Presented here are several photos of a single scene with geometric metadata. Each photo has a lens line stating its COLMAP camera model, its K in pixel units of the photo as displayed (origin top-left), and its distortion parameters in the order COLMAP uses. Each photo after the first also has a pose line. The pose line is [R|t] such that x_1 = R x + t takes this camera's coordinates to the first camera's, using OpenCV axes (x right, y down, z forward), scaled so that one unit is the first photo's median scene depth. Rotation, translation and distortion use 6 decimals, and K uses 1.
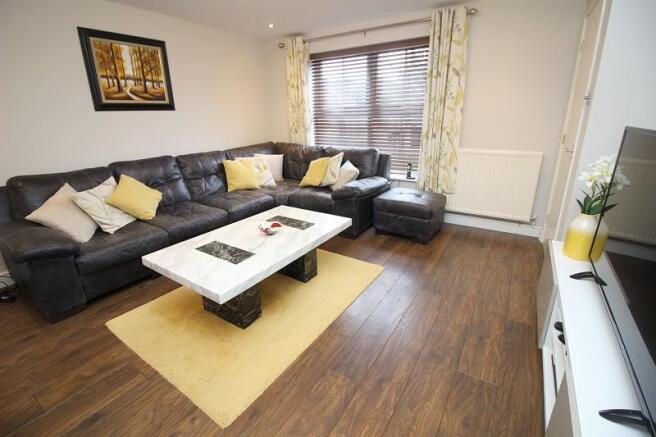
lens RADIAL K [[303.8, 0, 321.6], [0, 303.8, 211.3], [0, 0, 1]] dist [-0.001385, -0.014555]
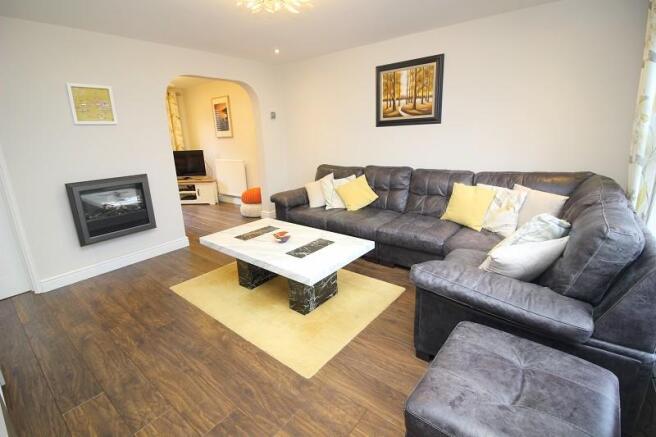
lens RADIAL K [[303.8, 0, 321.6], [0, 303.8, 211.3], [0, 0, 1]] dist [-0.001385, -0.014555]
pose [[-0.097977, 0.268661, -0.958239, 0.648334], [-0.263255, 0.921576, 0.285299, -0.291244], [0.959738, 0.280213, -0.019567, 0.849968]]
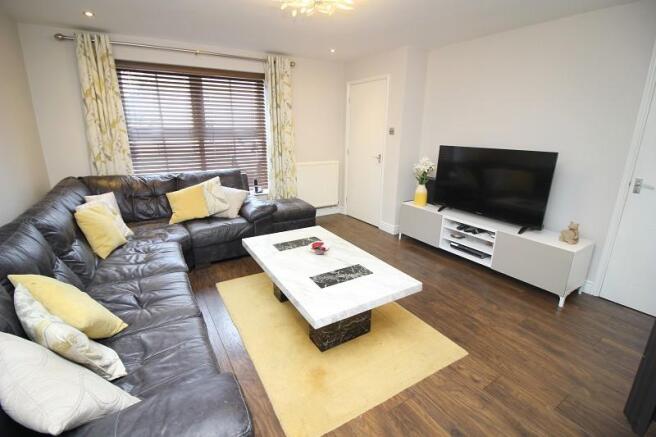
lens RADIAL K [[303.8, 0, 321.6], [0, 303.8, 211.3], [0, 0, 1]] dist [-0.001385, -0.014555]
pose [[0.425265, -0.217582, 0.878526, -0.796020], [0.259489, 0.959234, 0.111961, -0.136868], [-0.867073, 0.180355, 0.464389, 0.360164]]
